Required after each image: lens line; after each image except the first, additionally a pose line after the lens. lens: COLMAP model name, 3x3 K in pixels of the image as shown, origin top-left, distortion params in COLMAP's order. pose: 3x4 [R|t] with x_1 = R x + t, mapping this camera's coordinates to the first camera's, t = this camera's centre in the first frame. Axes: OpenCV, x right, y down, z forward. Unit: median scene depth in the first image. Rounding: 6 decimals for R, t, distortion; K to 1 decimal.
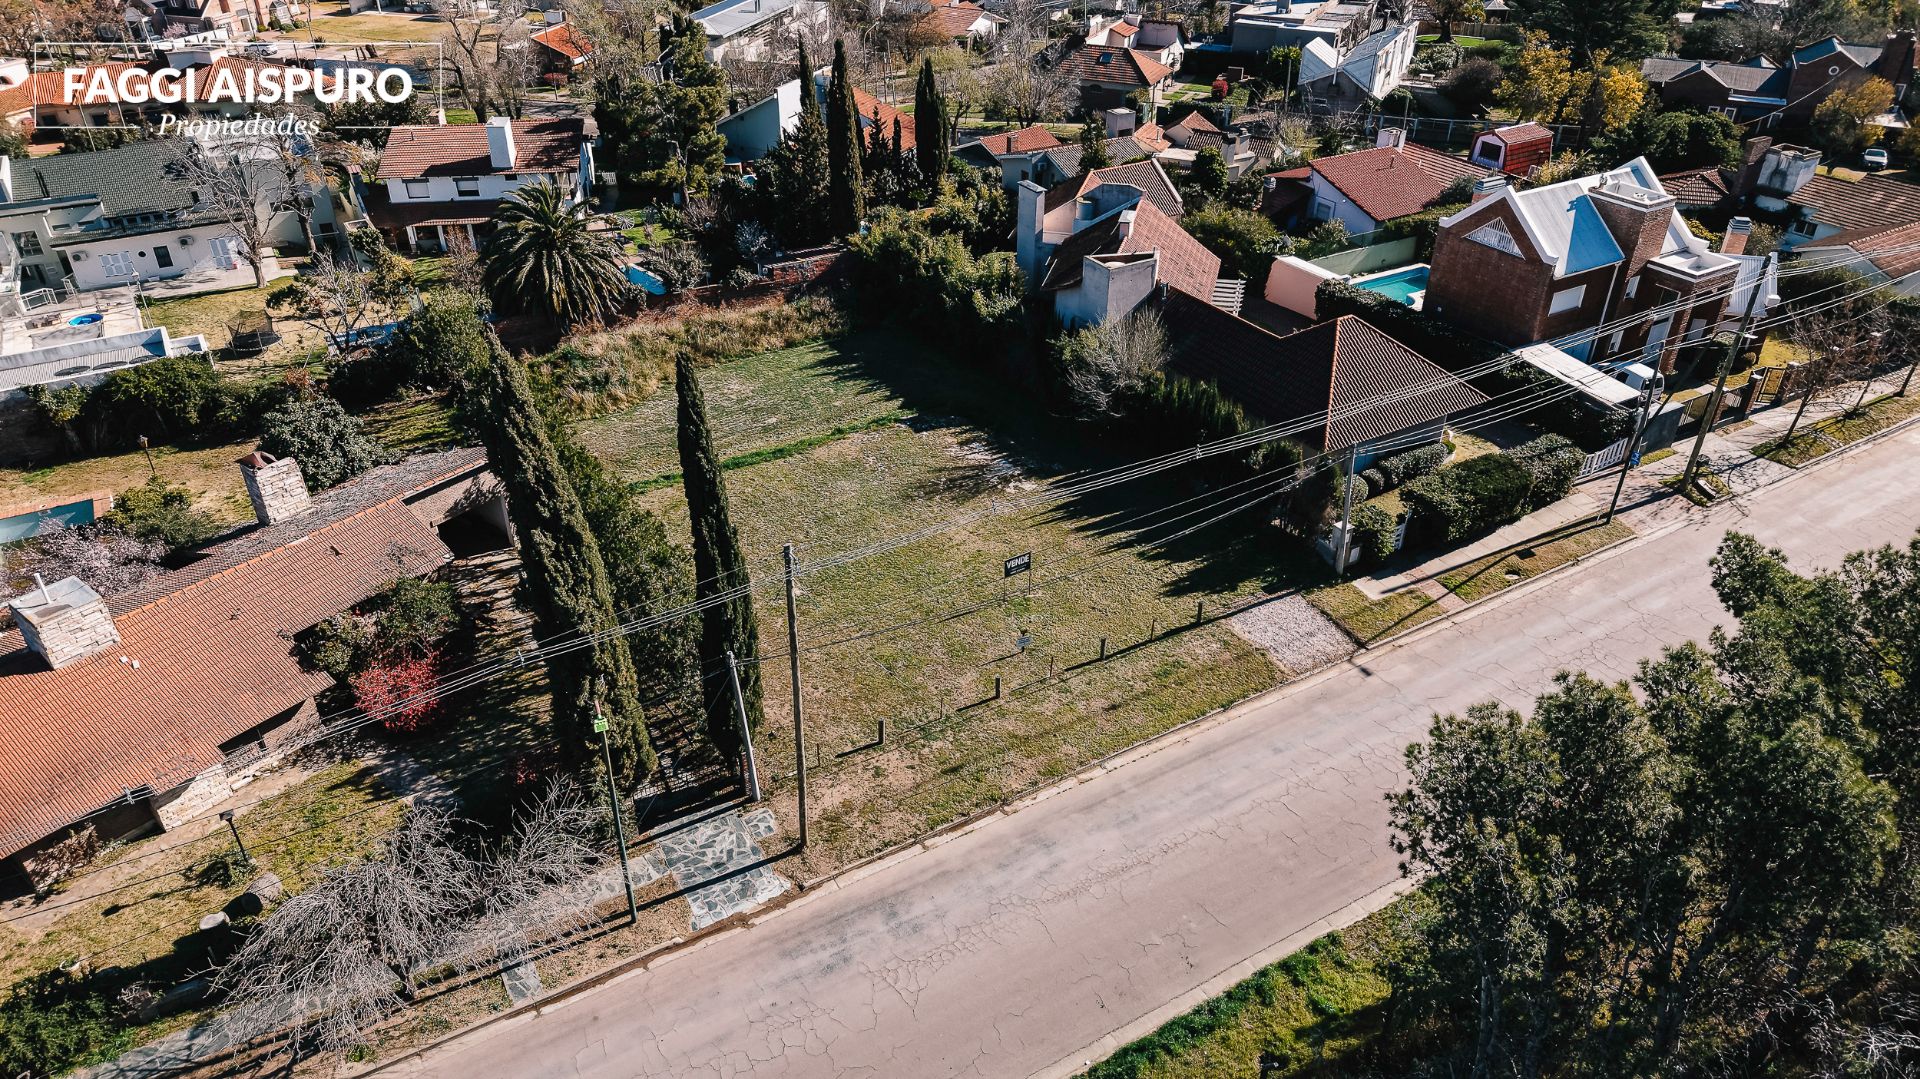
lens RADIAL K [[1286.0, 0, 960.0], [0, 1286.0, 539.5], [0, 0, 1]] dist [-0.005956, 0.000857]
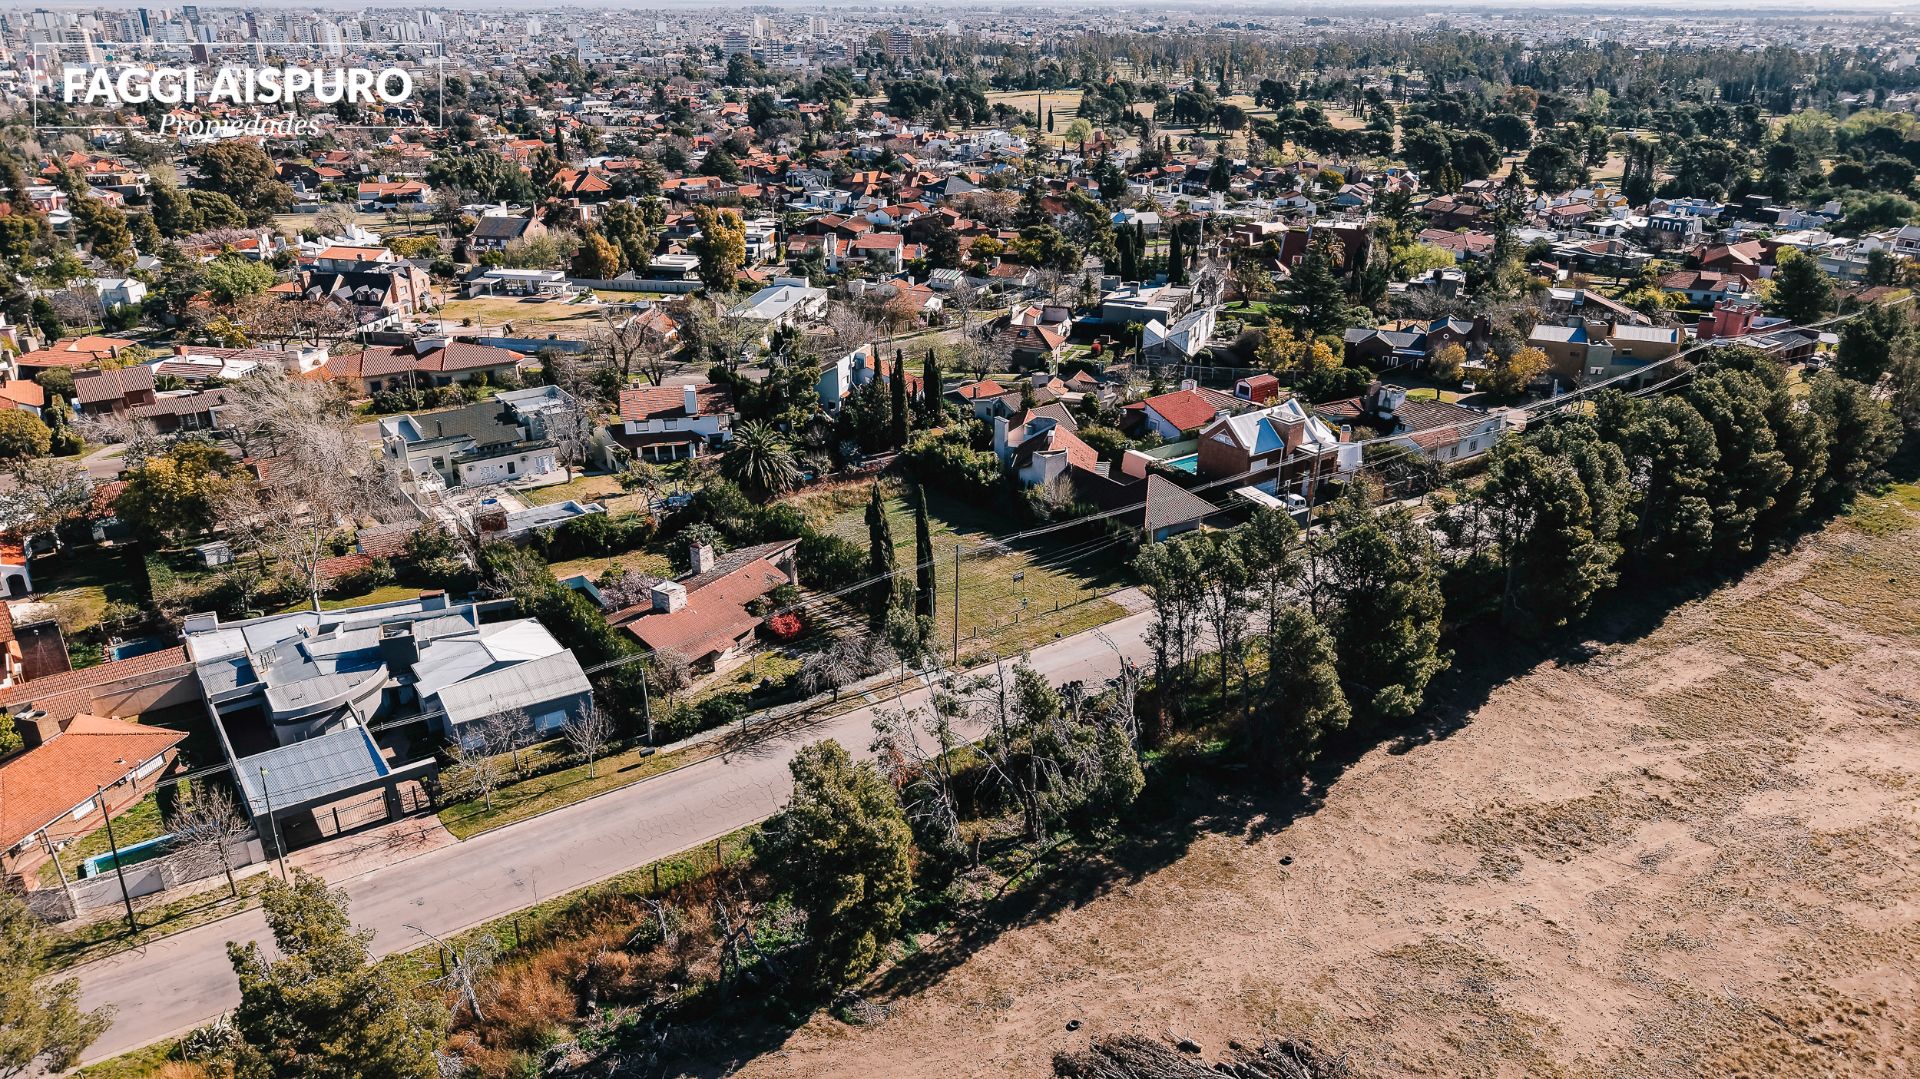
lens RADIAL K [[1288.9, 0, 960.0], [0, 1288.9, 539.5], [0, 0, 1]] dist [0.006340, -0.002963]
pose [[0.996668, -0.032989, 0.074601, -0.162747], [0.044186, 0.987111, -0.153819, 0.211914], [-0.068565, 0.156603, 0.985279, -0.926705]]
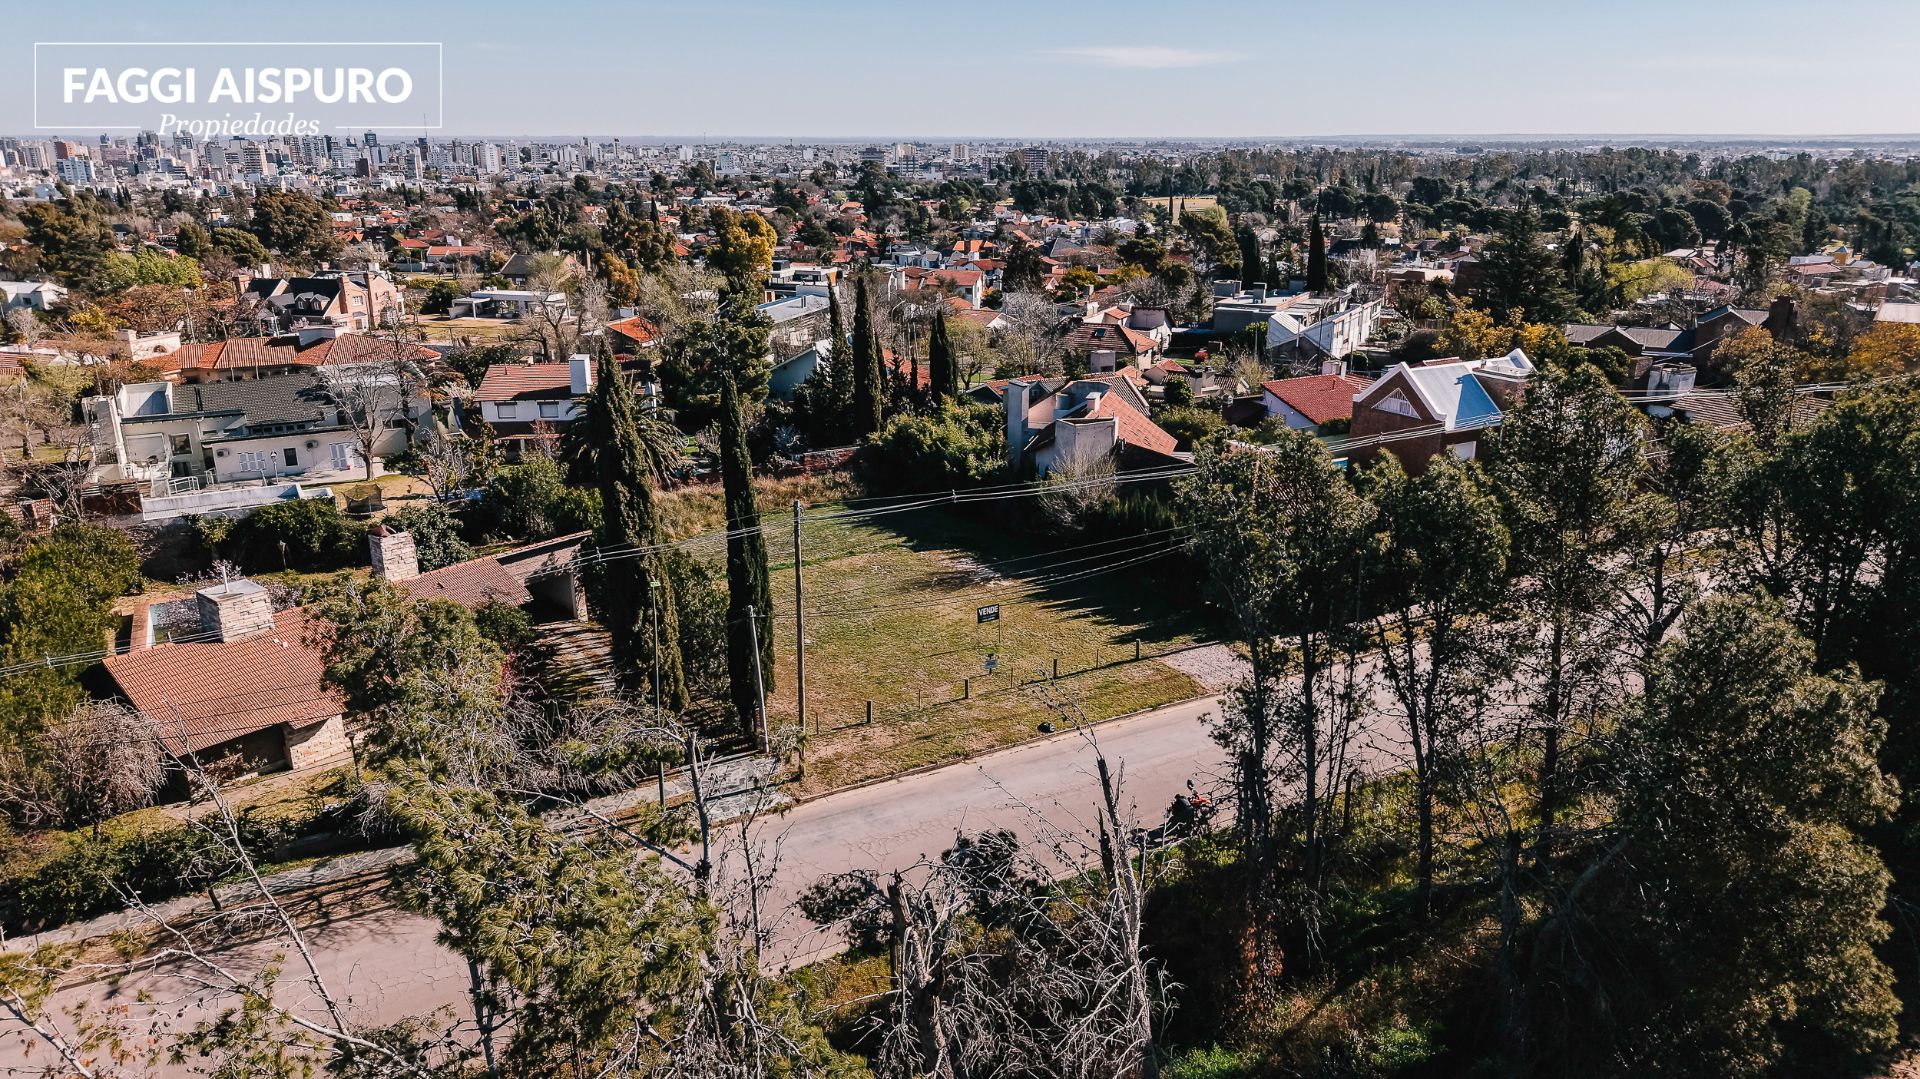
lens RADIAL K [[1288.9, 0, 960.0], [0, 1288.9, 539.5], [0, 0, 1]] dist [0.006340, -0.002963]
pose [[0.999615, 0.002420, -0.027633, 0.034462], [-0.009322, 0.967549, -0.252512, 0.174539], [0.026126, 0.252672, 0.967199, -0.137414]]
